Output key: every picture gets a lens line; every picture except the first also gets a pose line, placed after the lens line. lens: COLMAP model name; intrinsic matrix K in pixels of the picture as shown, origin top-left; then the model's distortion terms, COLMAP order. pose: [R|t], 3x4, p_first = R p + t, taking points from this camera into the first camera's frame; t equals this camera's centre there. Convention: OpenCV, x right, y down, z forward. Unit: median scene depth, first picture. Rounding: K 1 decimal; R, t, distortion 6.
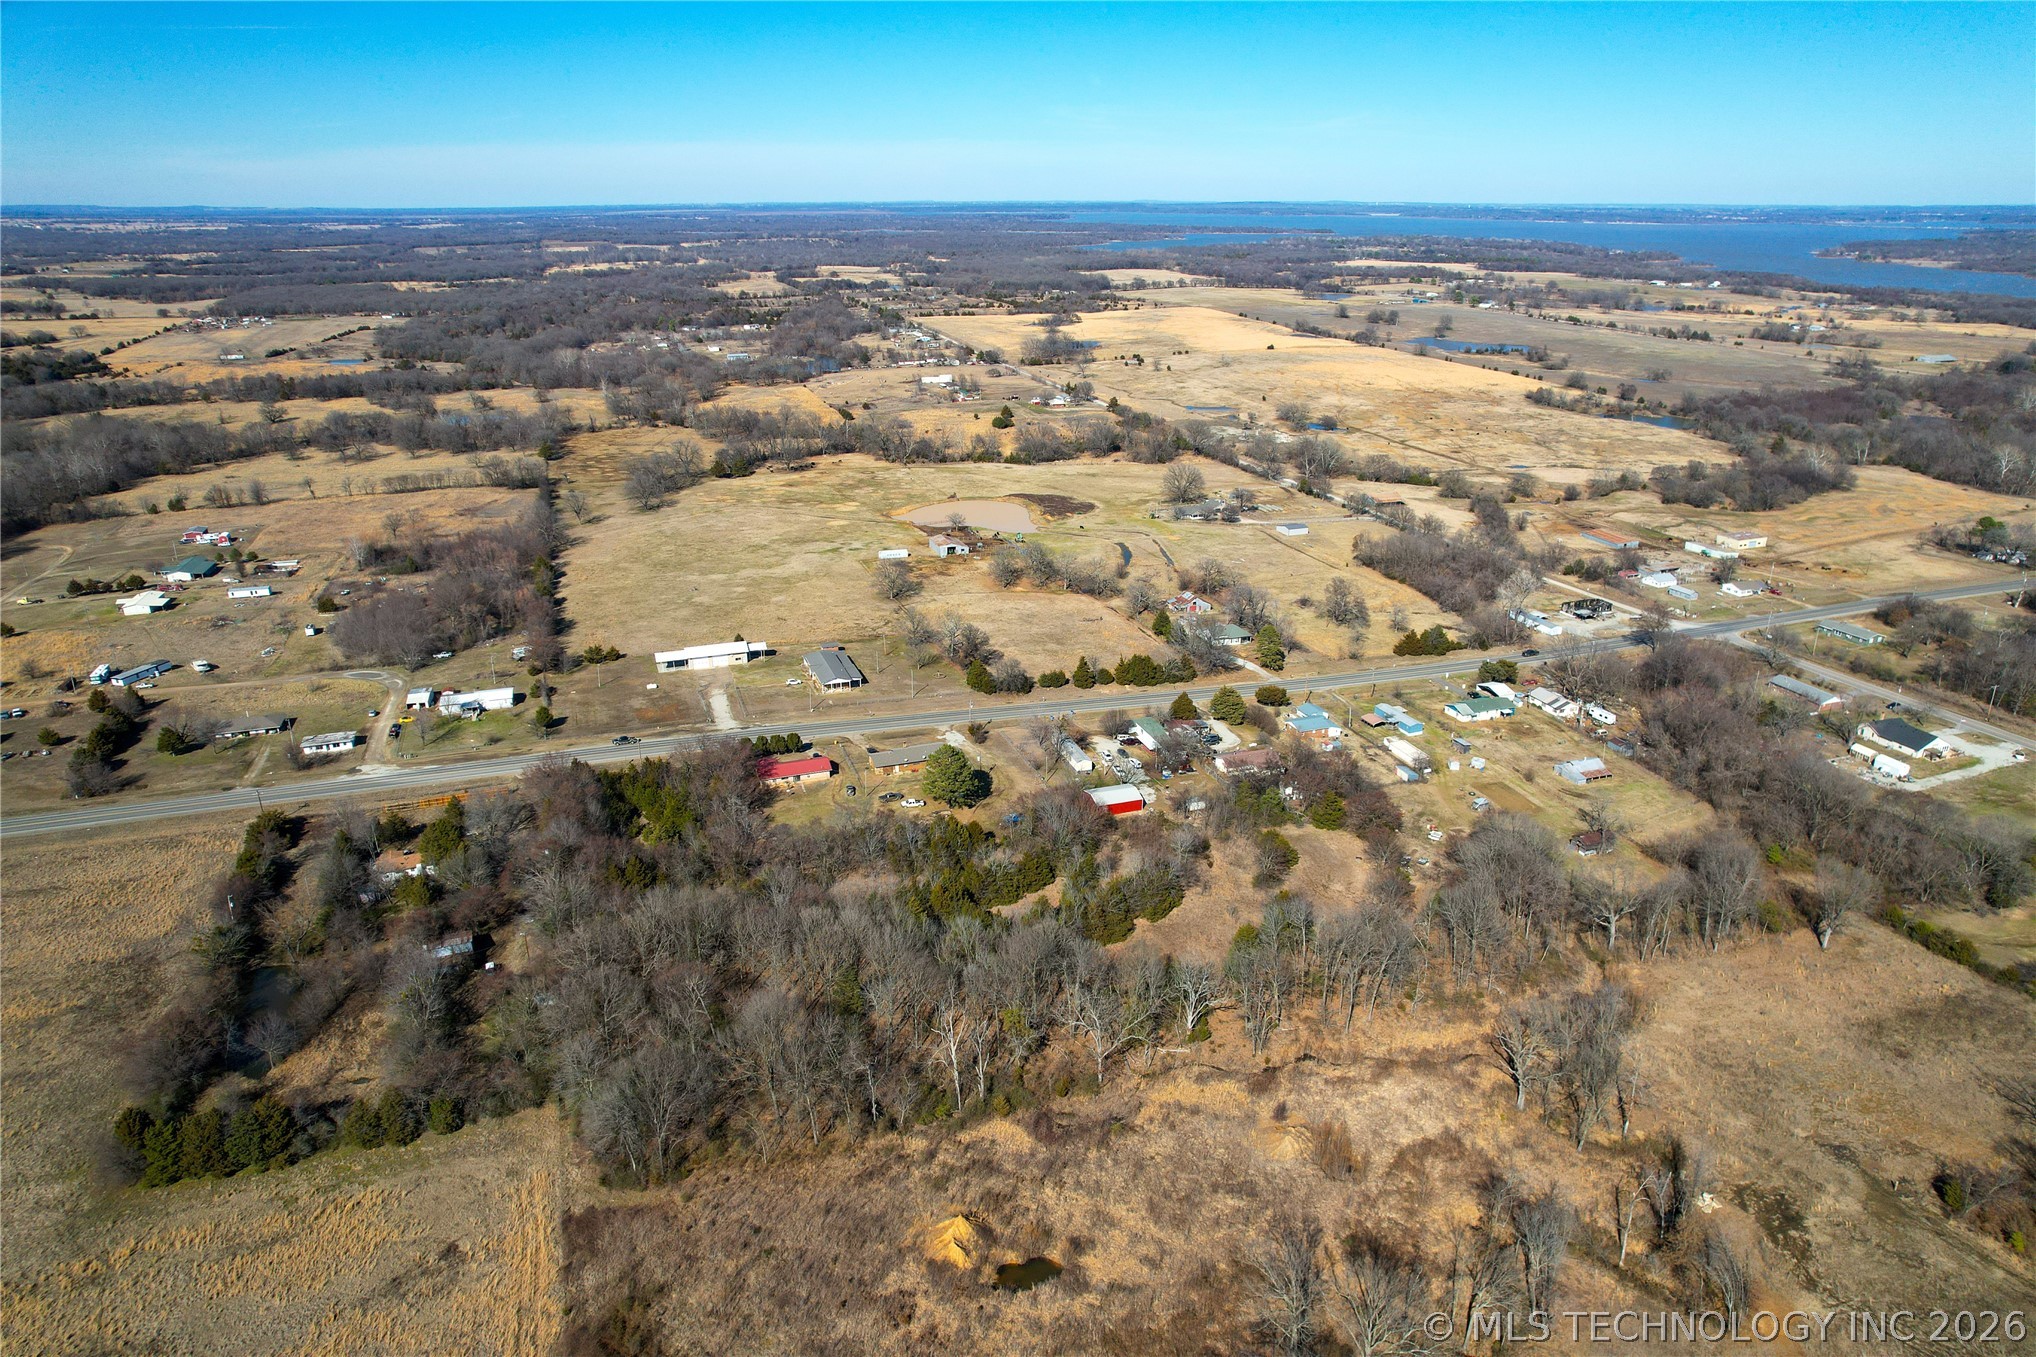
lens RADIAL K [[1313.7, 0, 1029.3], [0, 1313.7, 685.9], [0, 0, 1]] dist [-0.080274, 0.077048]
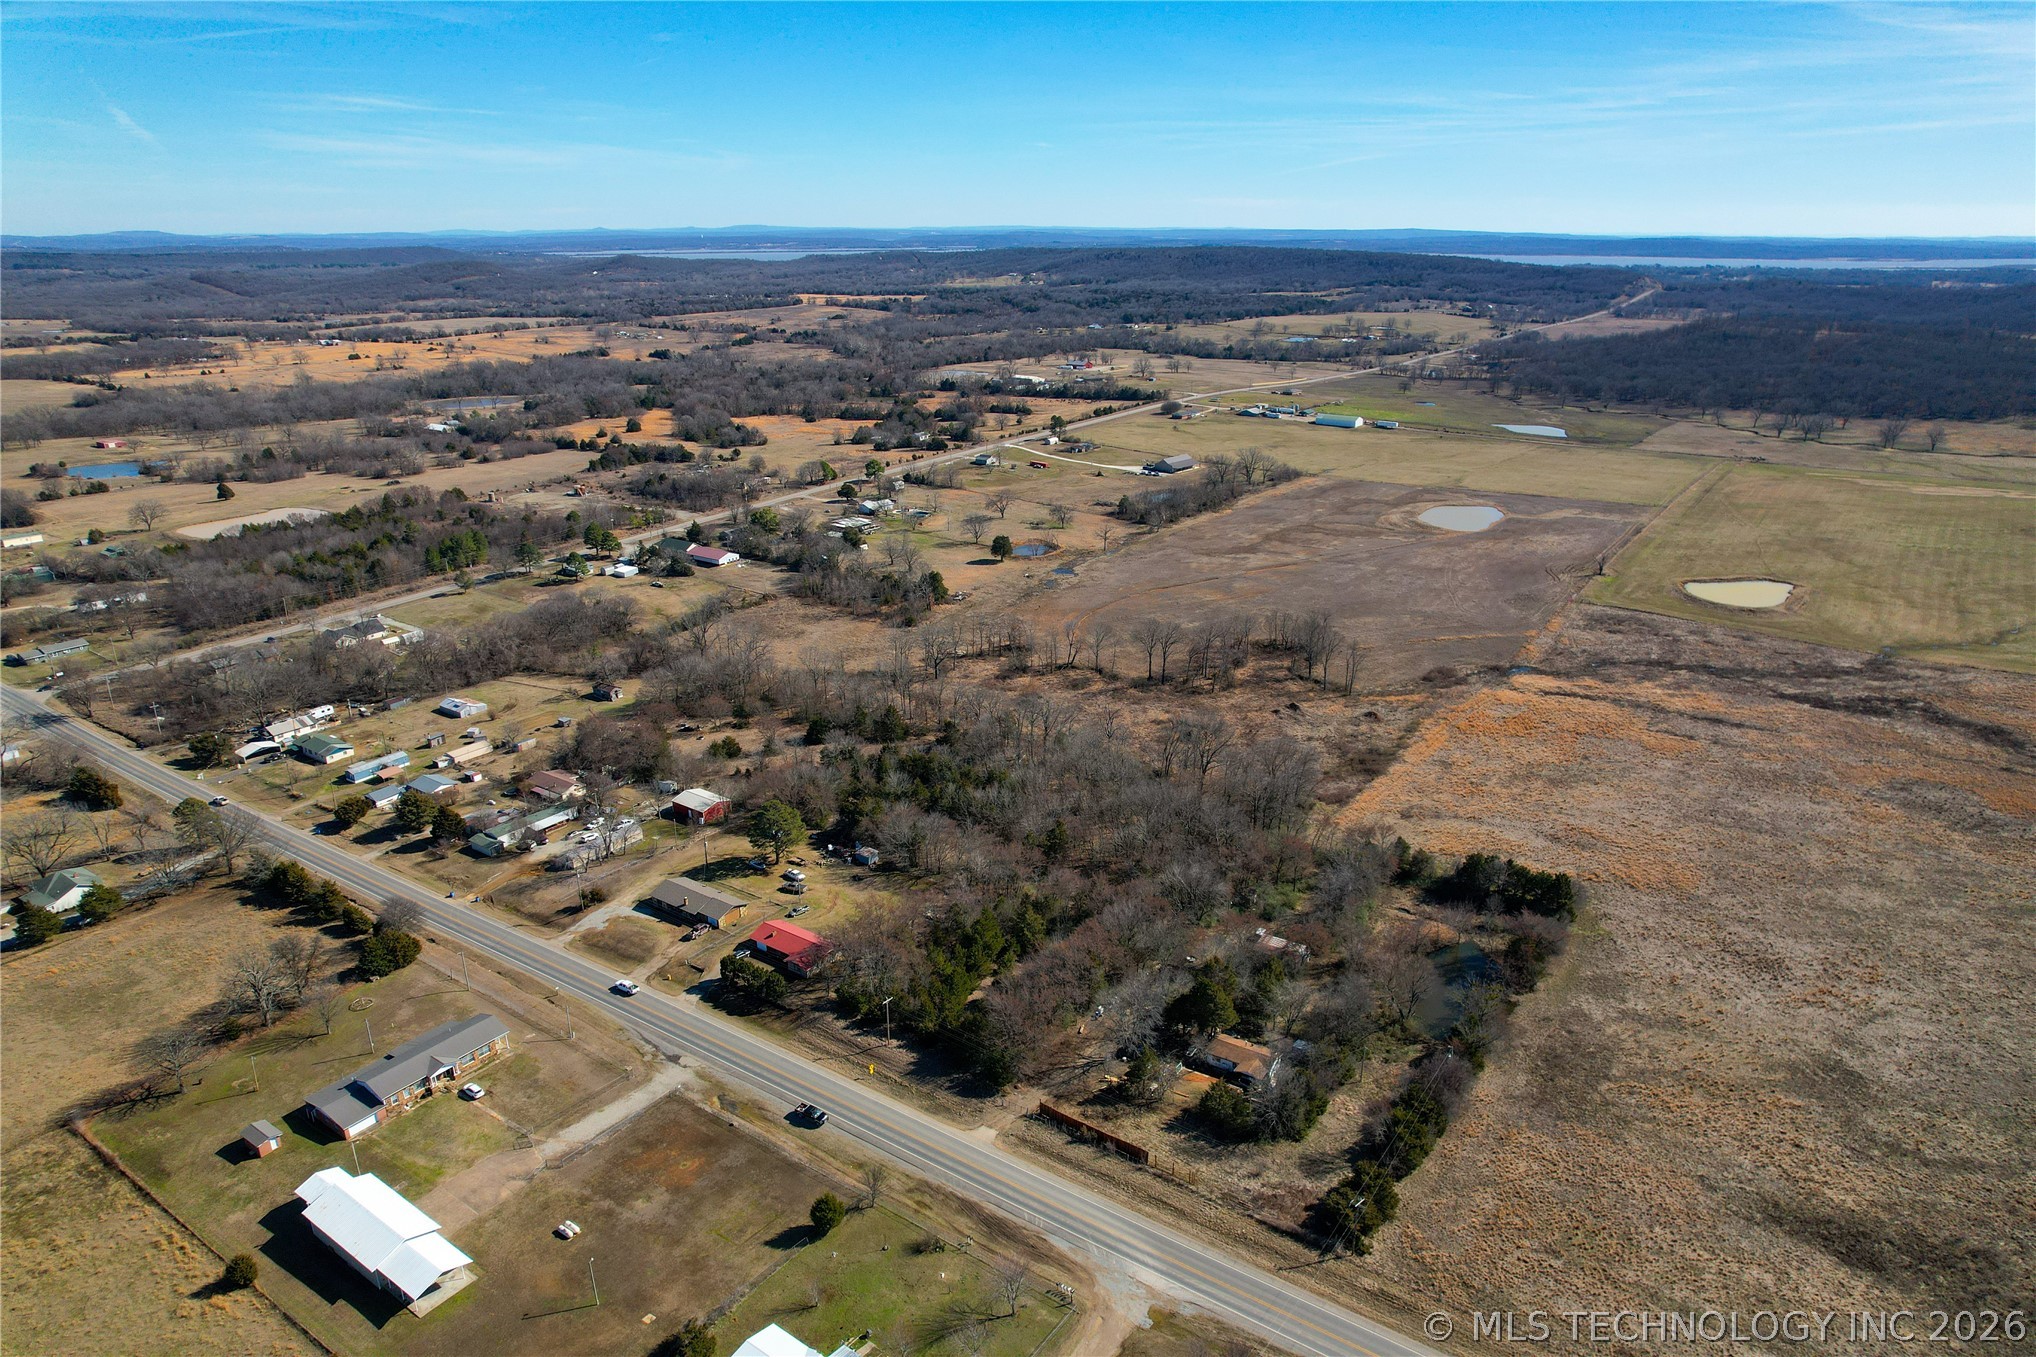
lens RADIAL K [[1310.6, 0, 1018.0], [0, 1310.6, 678.5], [0, 0, 1]] dist [-0.056653, 0.080011]
pose [[-0.566679, -0.268158, 0.779081, -0.563495], [0.299629, 0.813749, 0.498031, -0.286010], [-0.767527, 0.515659, -0.380787, 0.755350]]
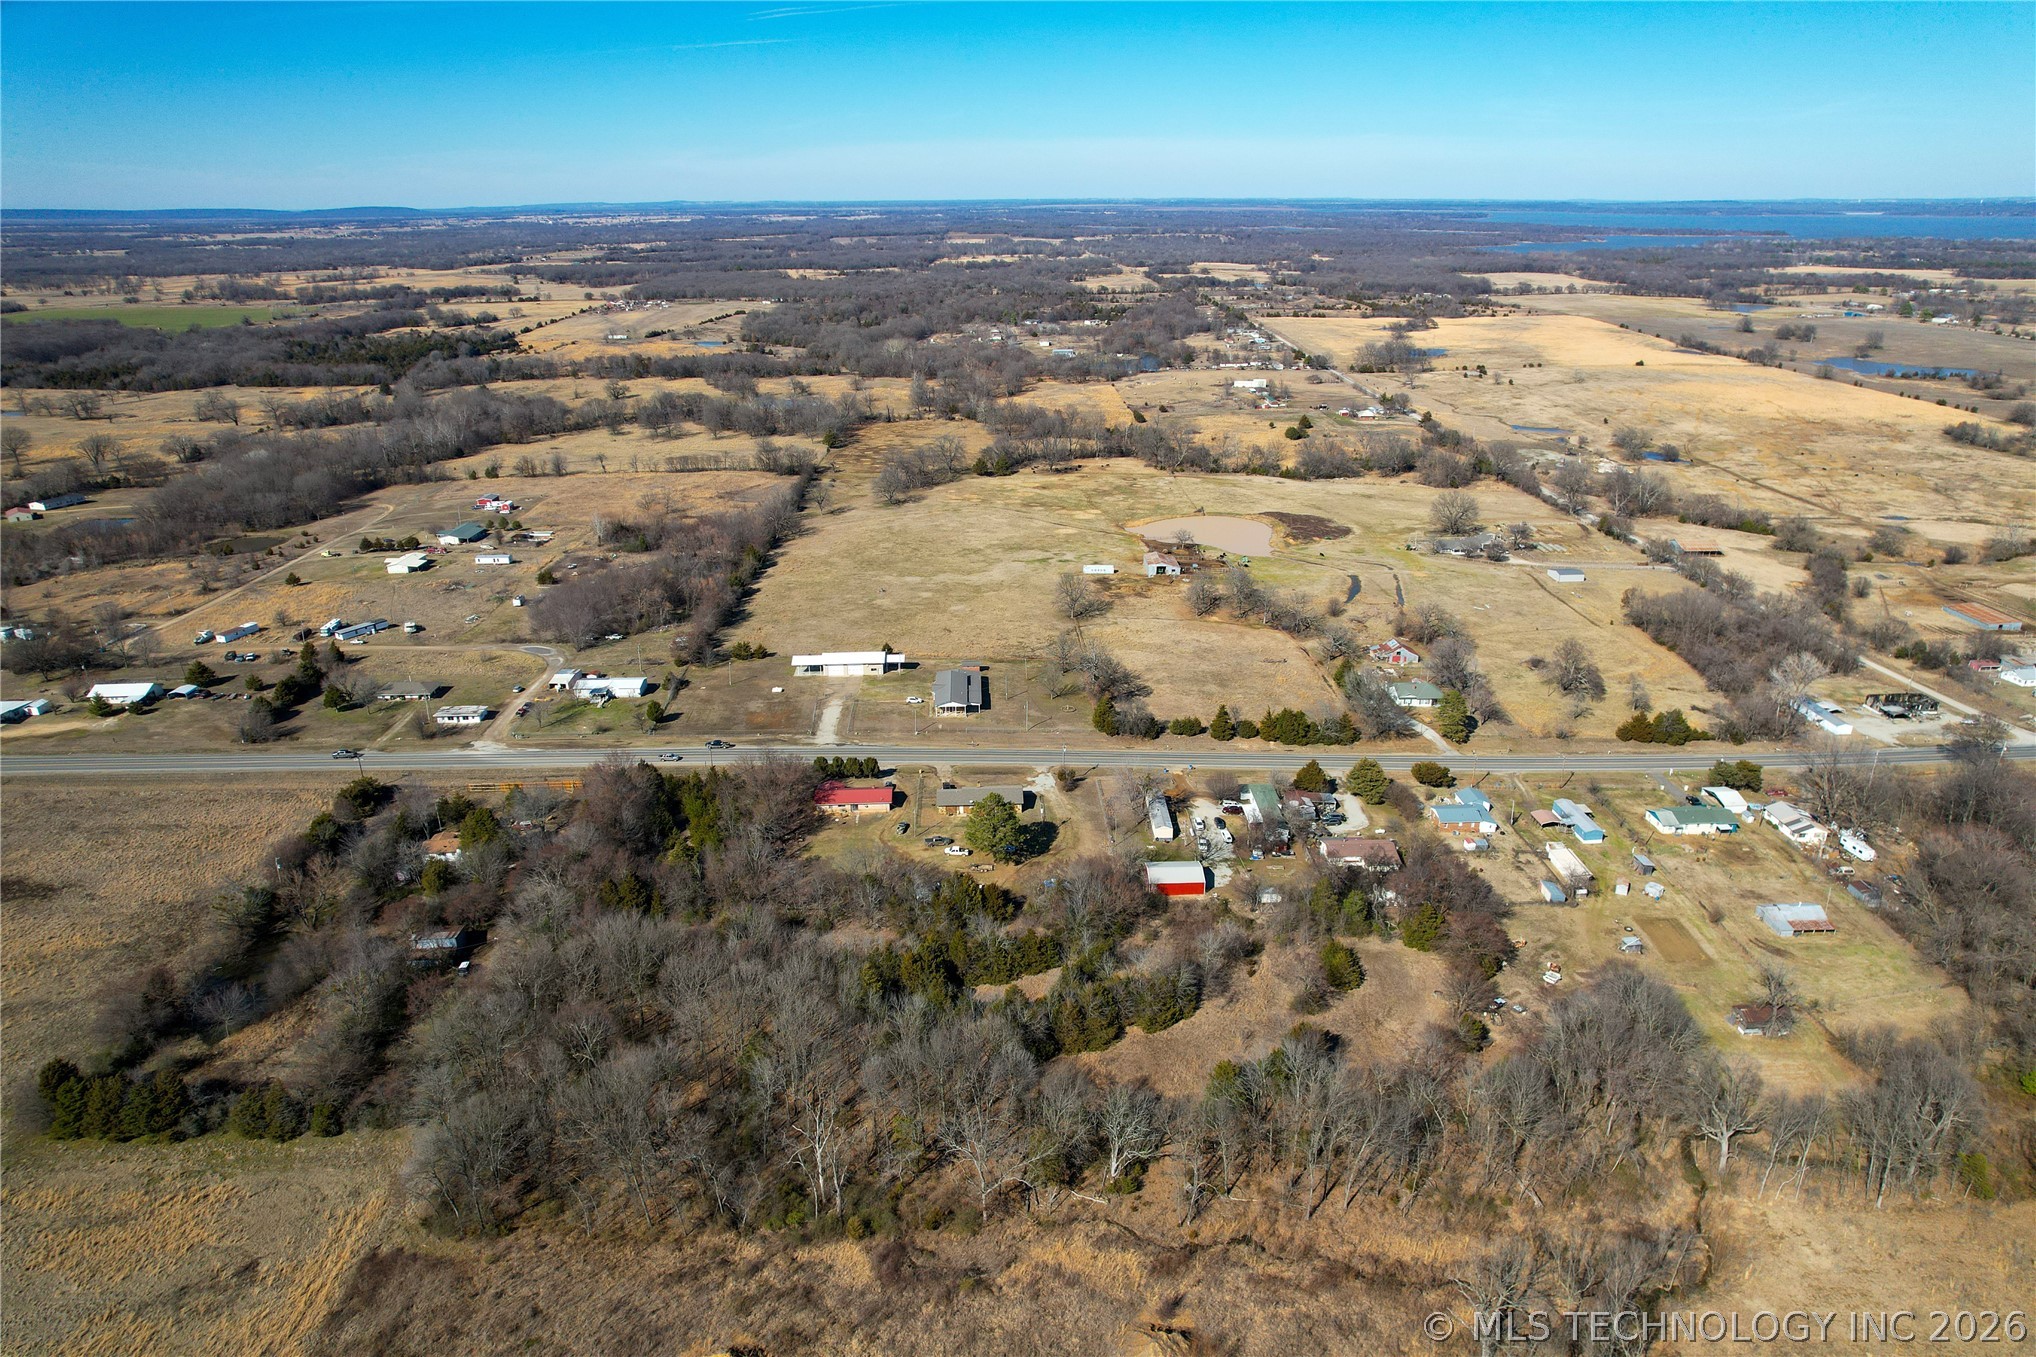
lens RADIAL K [[1313.7, 0, 1029.3], [0, 1313.7, 685.9], [0, 0, 1]] dist [-0.080274, 0.077048]
pose [[0.955313, 0.100750, -0.277895, 0.132968], [-0.099974, 0.994845, 0.017000, -0.030625], [0.278176, 0.011542, 0.960461, 0.082810]]
